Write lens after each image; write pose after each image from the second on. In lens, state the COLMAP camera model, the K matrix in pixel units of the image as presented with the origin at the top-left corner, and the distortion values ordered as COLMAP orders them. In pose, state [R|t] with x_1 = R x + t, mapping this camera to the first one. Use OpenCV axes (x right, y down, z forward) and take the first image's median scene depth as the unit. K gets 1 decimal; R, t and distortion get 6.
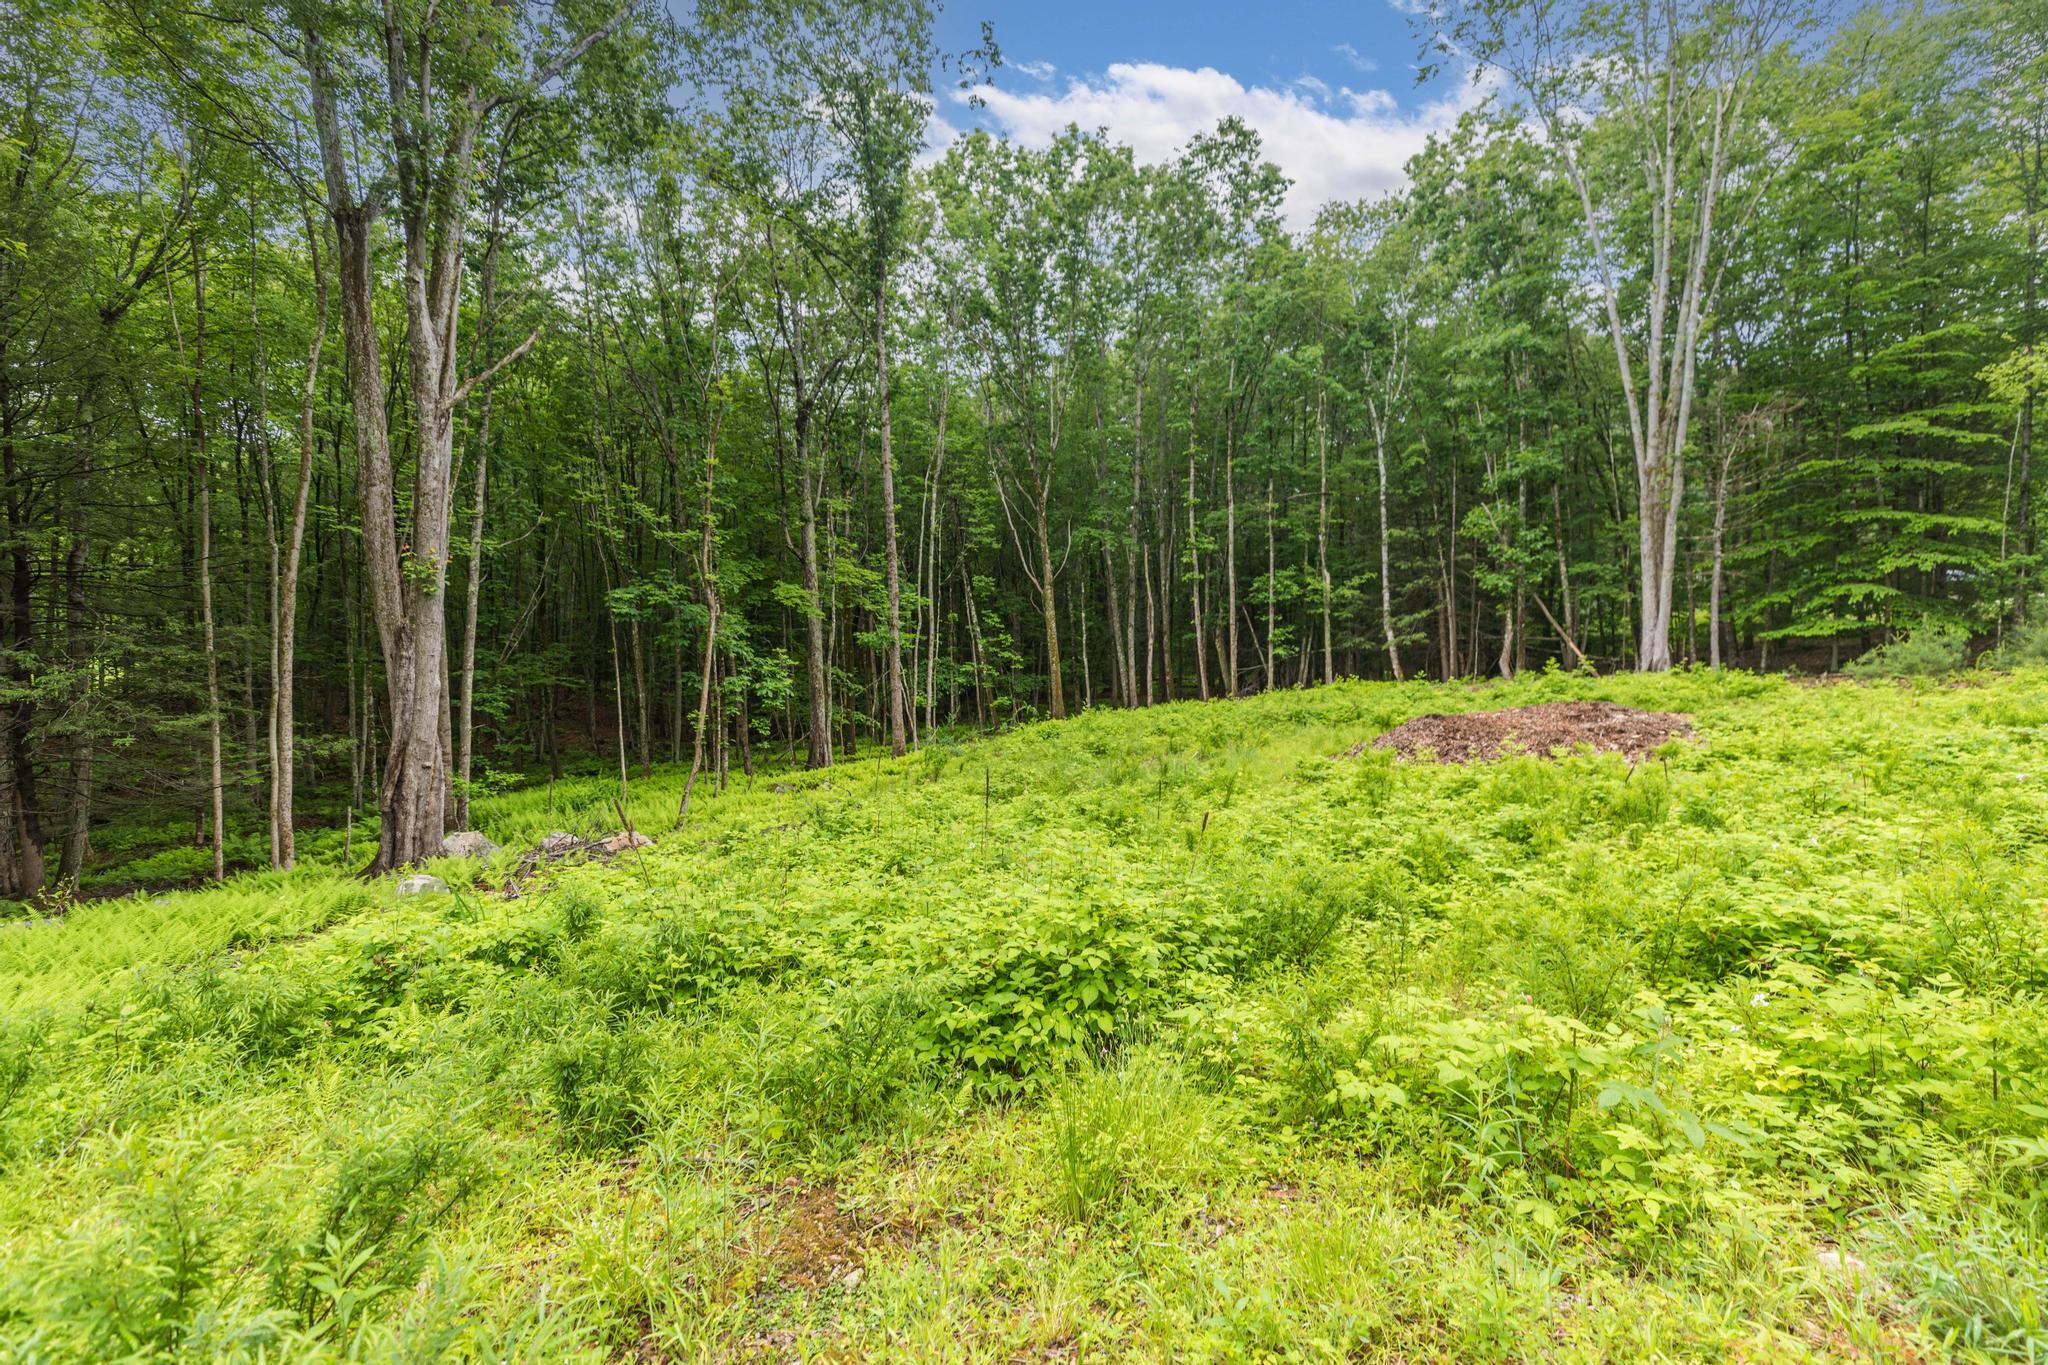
lens RADIAL K [[921.1, 0, 1019.9], [0, 921.1, 700.9], [0, 0, 1]] dist [0.004477, -0.000207]
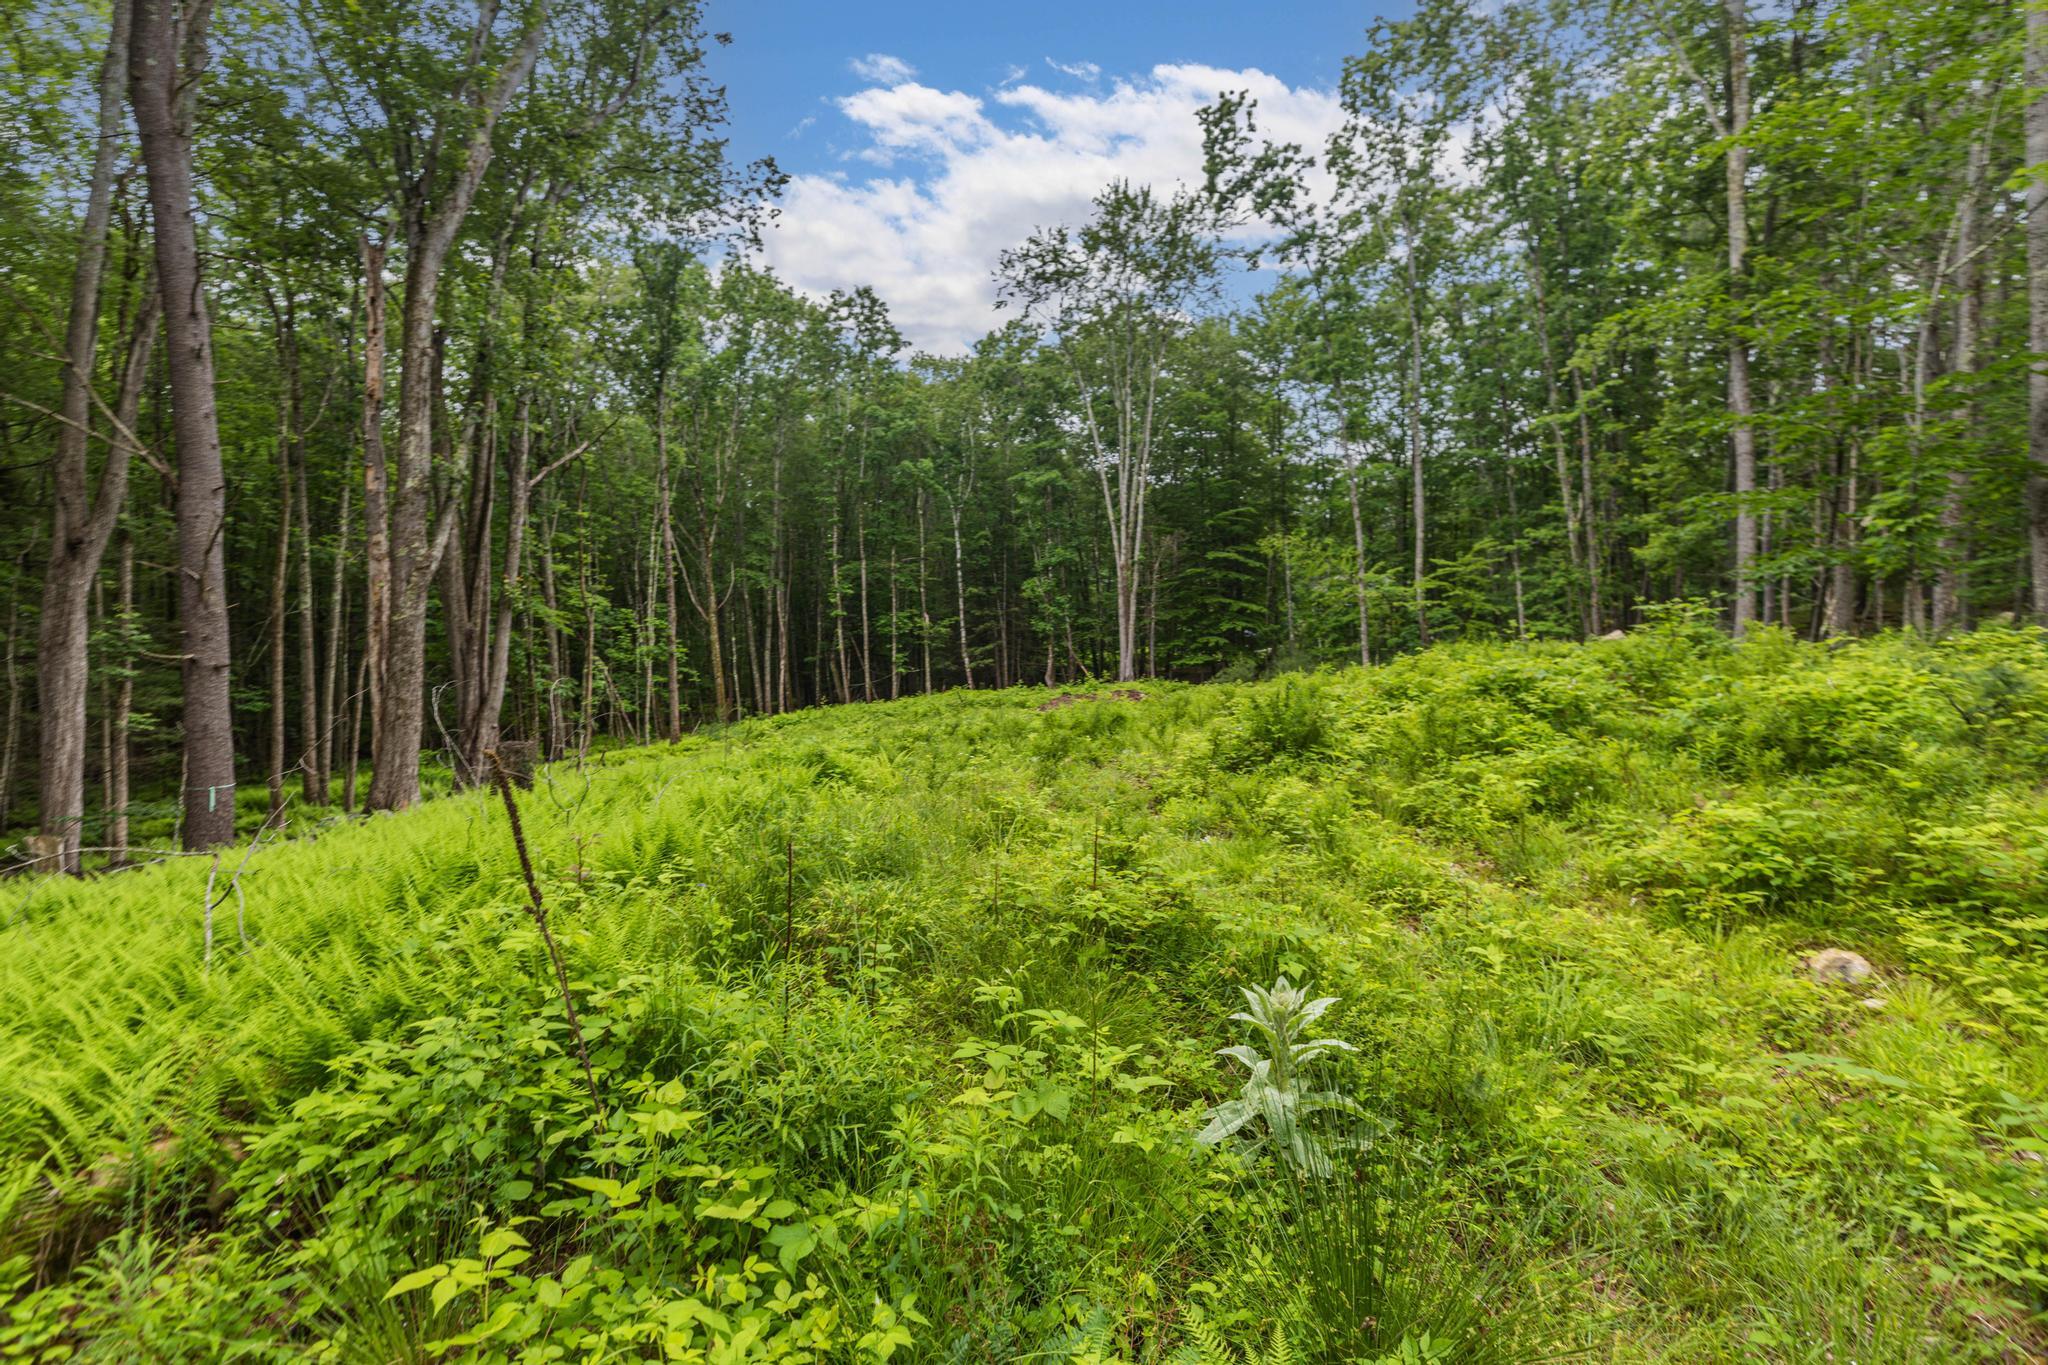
lens RADIAL K [[921.1, 0, 1022.0], [0, 921.1, 695.2], [0, 0, 1]] dist [0.004477, -0.000207]
pose [[0.849632, 0.001868, 0.527372, -0.378293], [0.019276, 0.999216, -0.034593, 0.046344], [-0.527023, 0.039557, 0.848930, -0.350774]]
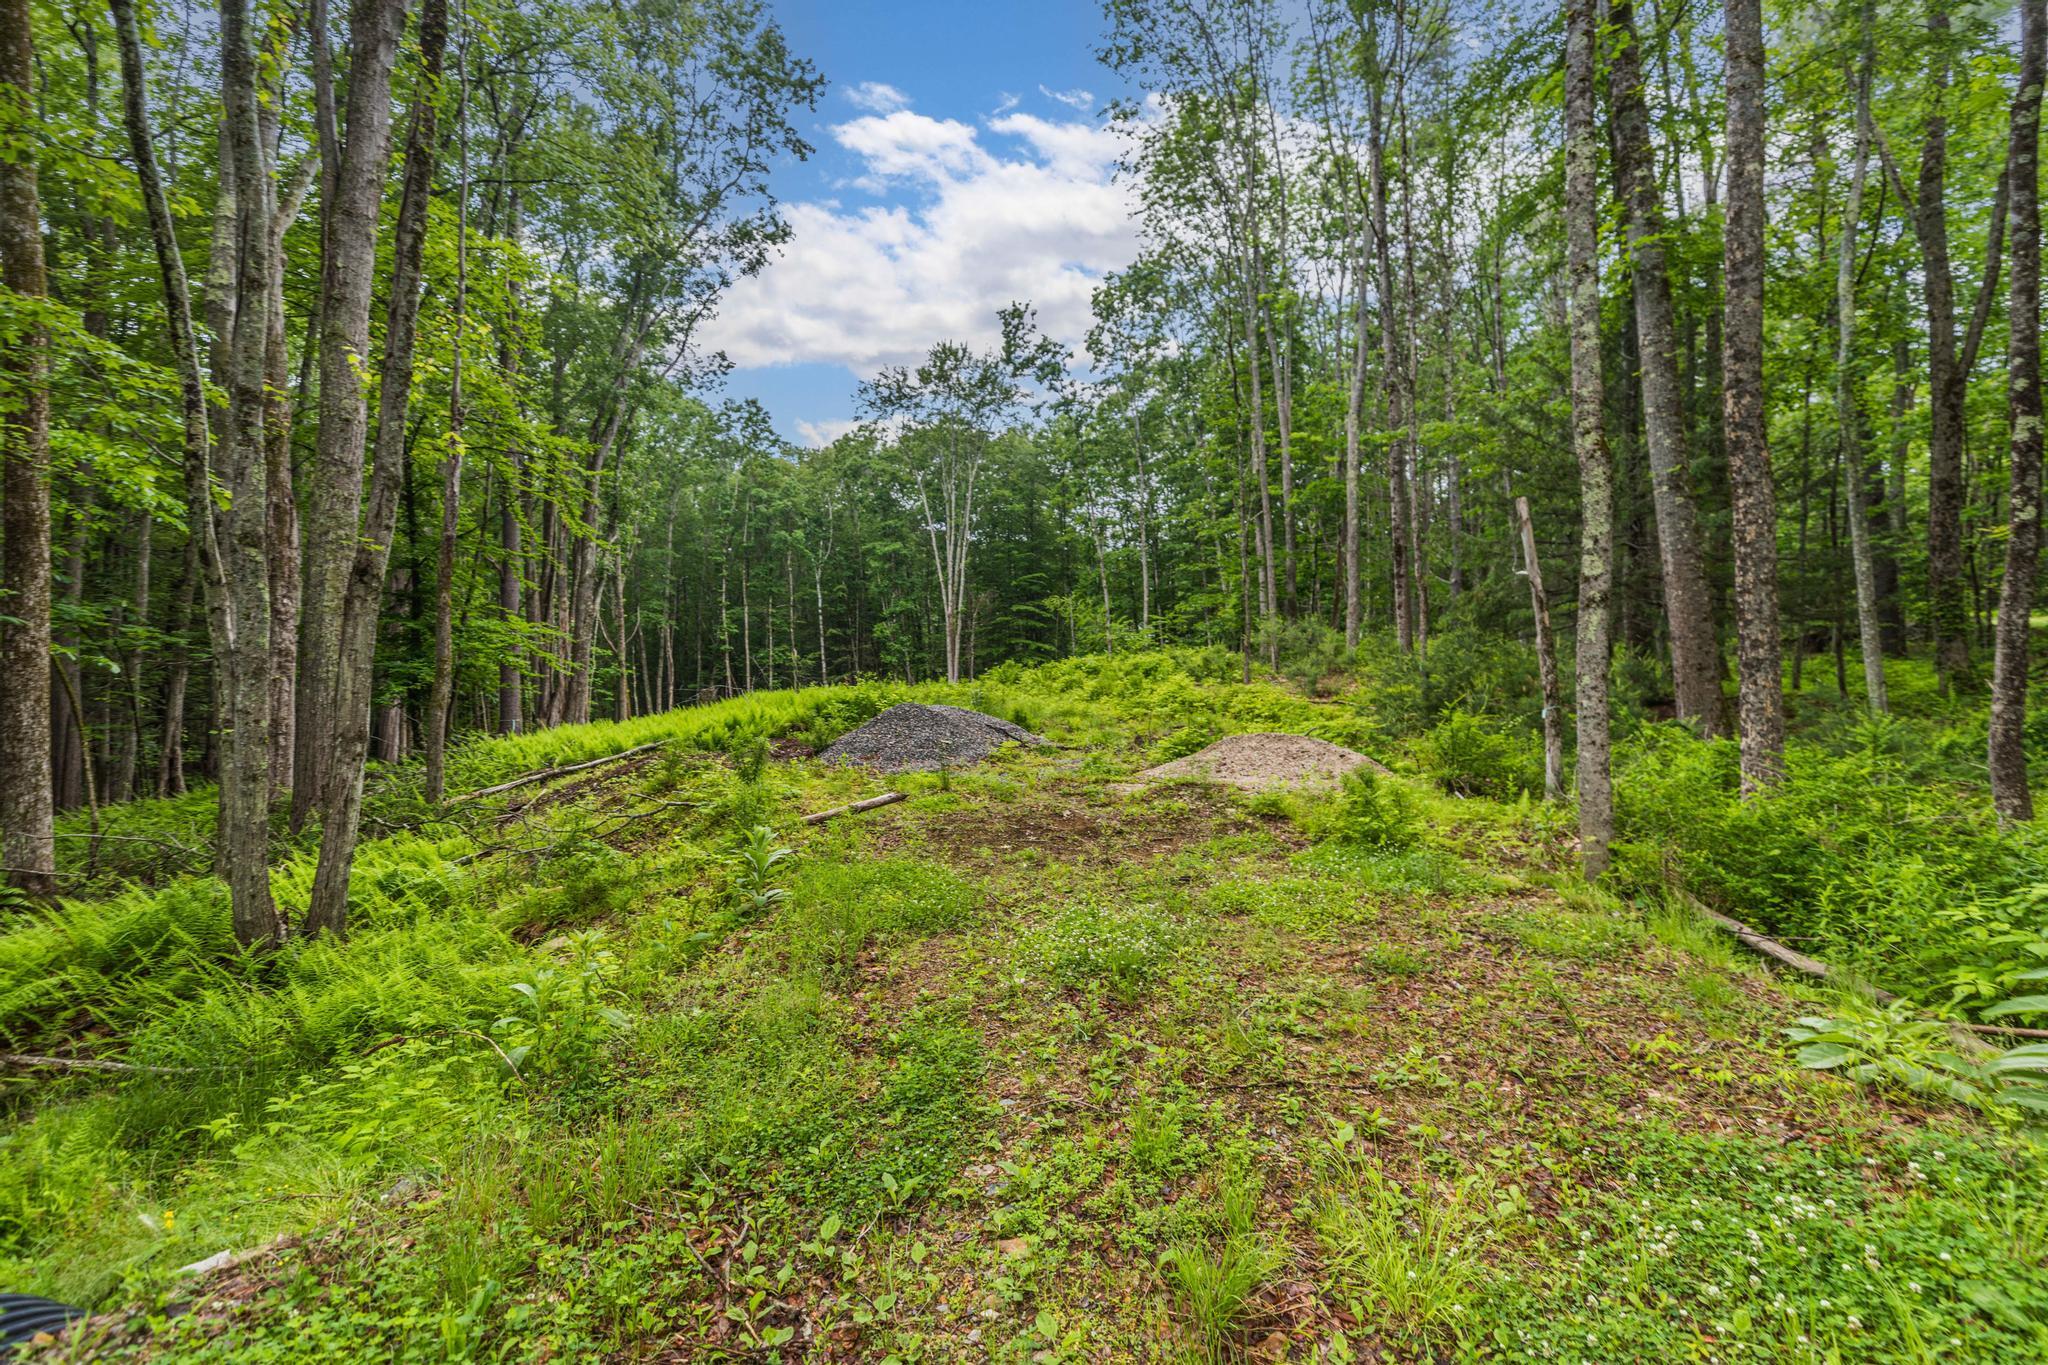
lens RADIAL K [[921.1, 0, 1043.3], [0, 921.1, 707.5], [0, 0, 1]] dist [0.004477, -0.000207]
pose [[0.720826, 0.017511, 0.692895, -0.738785], [0.035743, 0.997412, -0.062391, 0.133395], [-0.692194, 0.069739, 0.718334, -0.804561]]
